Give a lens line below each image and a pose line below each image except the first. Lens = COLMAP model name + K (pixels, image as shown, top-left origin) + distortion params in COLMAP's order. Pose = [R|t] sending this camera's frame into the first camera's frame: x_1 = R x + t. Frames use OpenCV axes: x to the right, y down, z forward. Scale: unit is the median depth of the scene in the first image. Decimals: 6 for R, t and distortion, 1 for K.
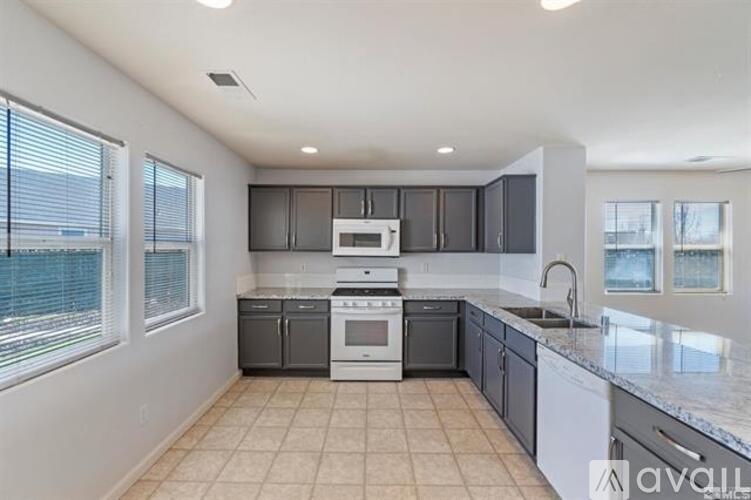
lens RADIAL K [[319.0, 0, 372.2], [0, 319.0, 249.7], [0, 0, 1]] dist [0.000335, -0.000011]
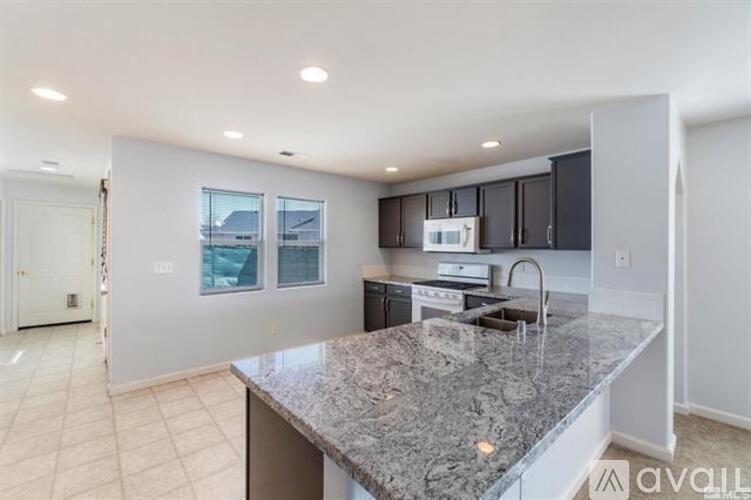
lens RADIAL K [[319.0, 0, 369.1], [0, 319.0, 246.1], [0, 0, 1]] dist [0.000335, -0.000011]
pose [[0.670899, -0.001421, -0.741548, 0.623578], [-0.005398, 0.999962, -0.006800, 0.008268], [0.741530, 0.008565, 0.670866, 0.056106]]
